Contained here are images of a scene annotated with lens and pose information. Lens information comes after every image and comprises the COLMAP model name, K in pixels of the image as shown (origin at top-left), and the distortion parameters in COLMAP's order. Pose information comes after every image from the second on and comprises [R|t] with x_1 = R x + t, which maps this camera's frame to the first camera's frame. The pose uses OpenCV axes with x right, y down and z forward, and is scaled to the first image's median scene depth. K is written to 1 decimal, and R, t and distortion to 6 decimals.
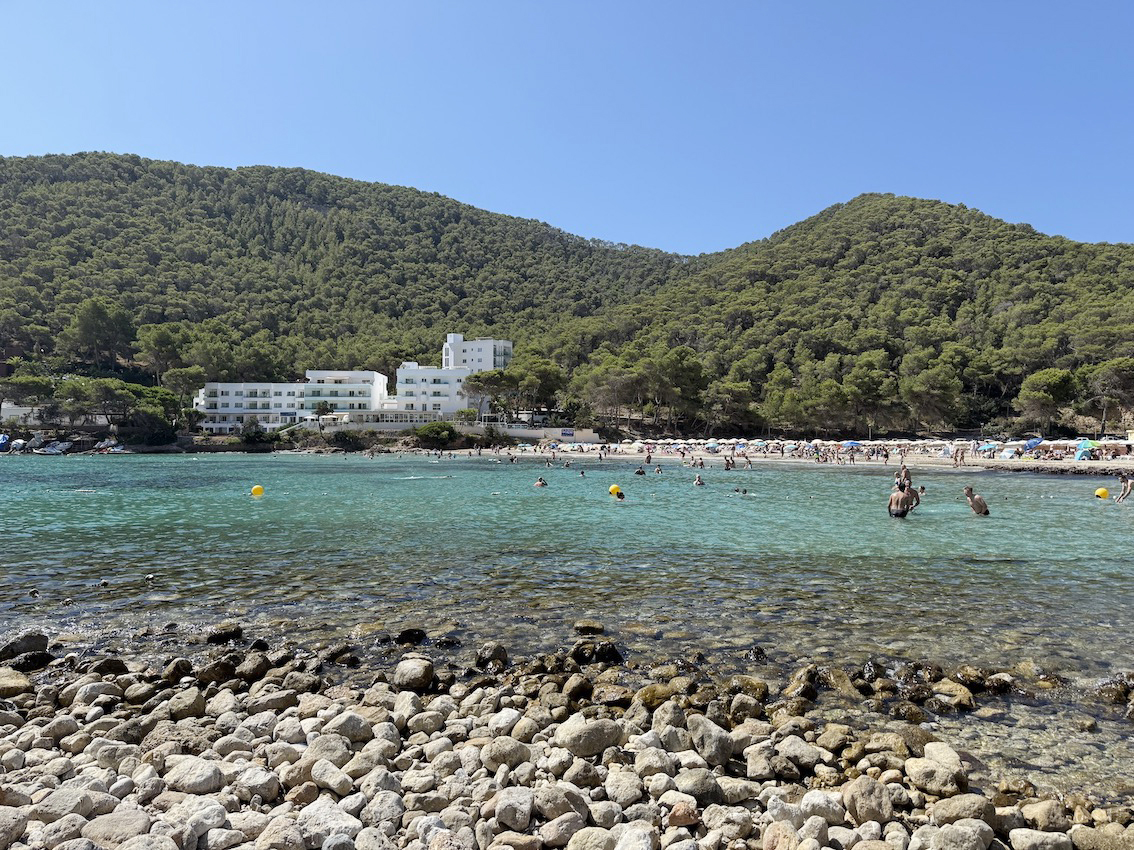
lens RADIAL K [[790.8, 0, 568.3], [0, 790.8, 436.0], [0, 0, 1]] dist [0.008042, -0.029969]
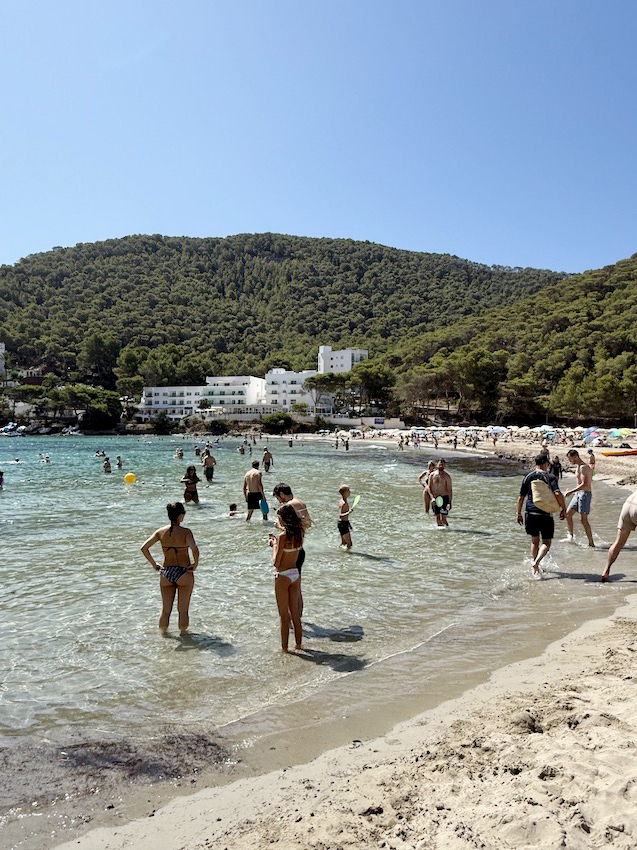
lens RADIAL K [[592.8, 0, 315.4], [0, 592.8, 418.5], [0, 0, 1]] dist [0.008042, -0.029969]
pose [[0.951730, -0.002626, -0.306927, 0.107375], [0.001429, 0.999990, -0.004126, -0.002452], [0.306935, 0.003488, 0.951724, 0.027452]]
